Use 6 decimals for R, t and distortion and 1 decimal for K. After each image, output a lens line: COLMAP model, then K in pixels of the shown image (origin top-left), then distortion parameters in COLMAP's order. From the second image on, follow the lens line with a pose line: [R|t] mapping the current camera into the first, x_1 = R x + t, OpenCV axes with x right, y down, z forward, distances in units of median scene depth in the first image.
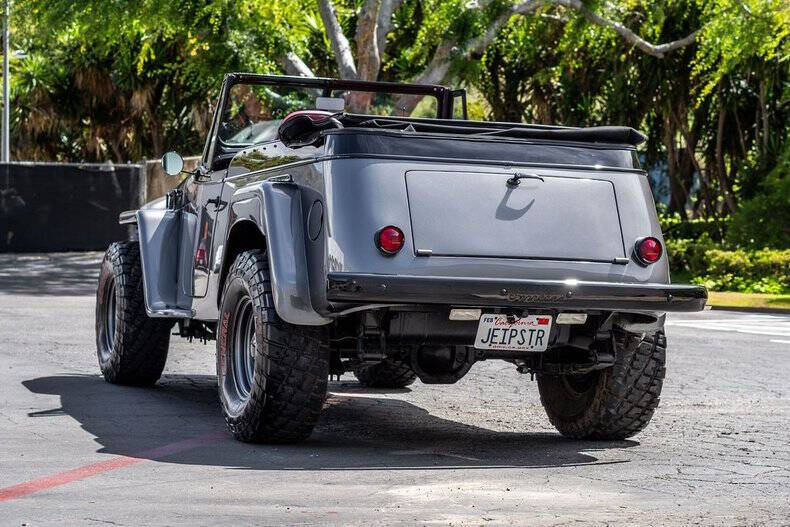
lens RADIAL K [[1702.5, 0, 396.7], [0, 1702.5, 267.8], [0, 0, 1]] dist [0.042974, 0.009864]
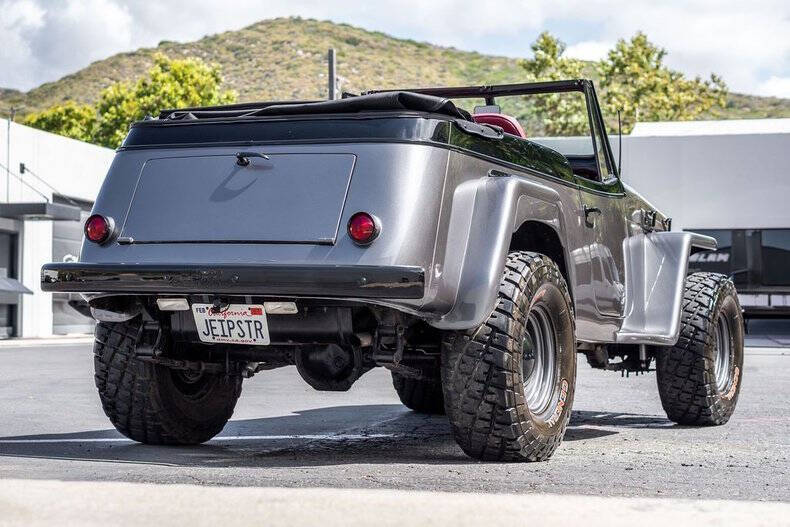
lens RADIAL K [[1702.5, 0, 396.7], [0, 1702.5, 267.8], [0, 0, 1]] dist [0.042974, 0.009864]
pose [[0.701435, -0.043474, -0.711406, 0.790420], [0.001050, 0.998200, -0.059964, 0.063087], [0.712732, 0.041314, 0.700219, 0.415092]]
